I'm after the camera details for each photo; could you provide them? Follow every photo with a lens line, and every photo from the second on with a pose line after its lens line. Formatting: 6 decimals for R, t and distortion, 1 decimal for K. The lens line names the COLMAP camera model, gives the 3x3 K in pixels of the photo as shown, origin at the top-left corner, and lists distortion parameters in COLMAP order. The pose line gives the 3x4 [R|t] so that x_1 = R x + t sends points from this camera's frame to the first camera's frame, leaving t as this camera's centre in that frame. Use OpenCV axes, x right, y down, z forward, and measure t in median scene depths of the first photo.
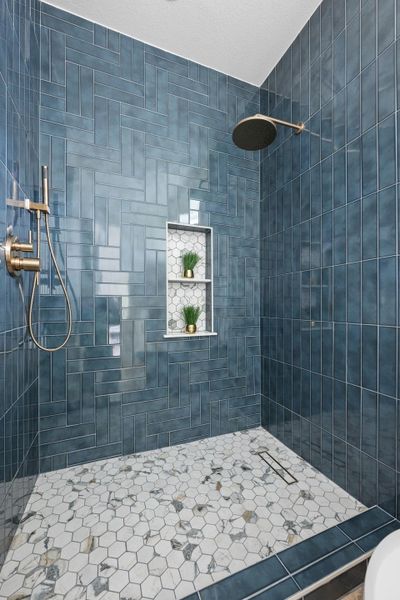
lens RADIAL K [[238.9, 0, 197.6], [0, 238.9, 302.0], [0, 0, 1]] dist [-0.002107, -0.000077]
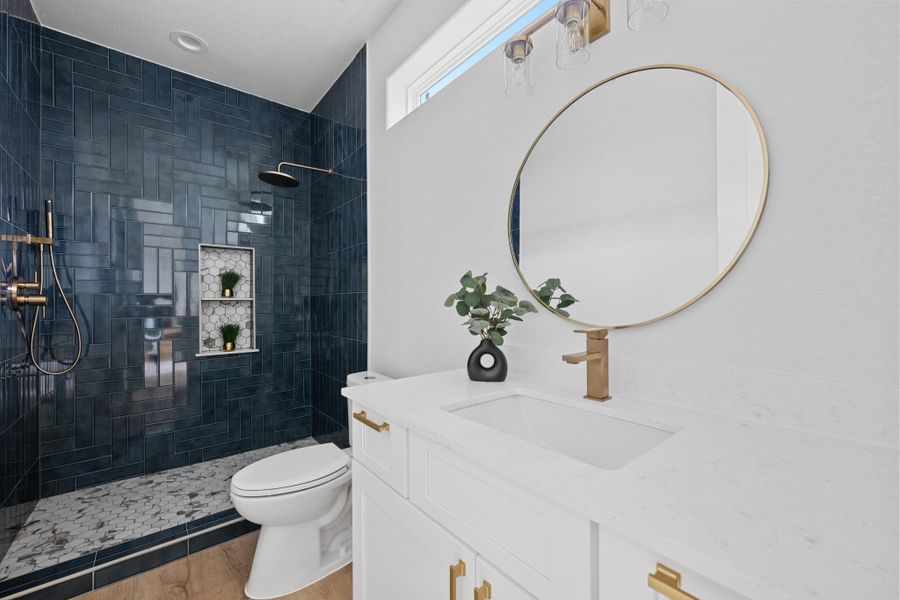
lens RADIAL K [[358.4, 0, 455.0], [0, 358.4, 298.2], [0, 0, 1]] dist [-0.002107, -0.000077]
pose [[0.950413, -0.001390, 0.310989, 0.484445], [0.001953, 0.999997, -0.001500, -0.106822], [-0.310986, 0.002033, 0.950412, -0.890883]]
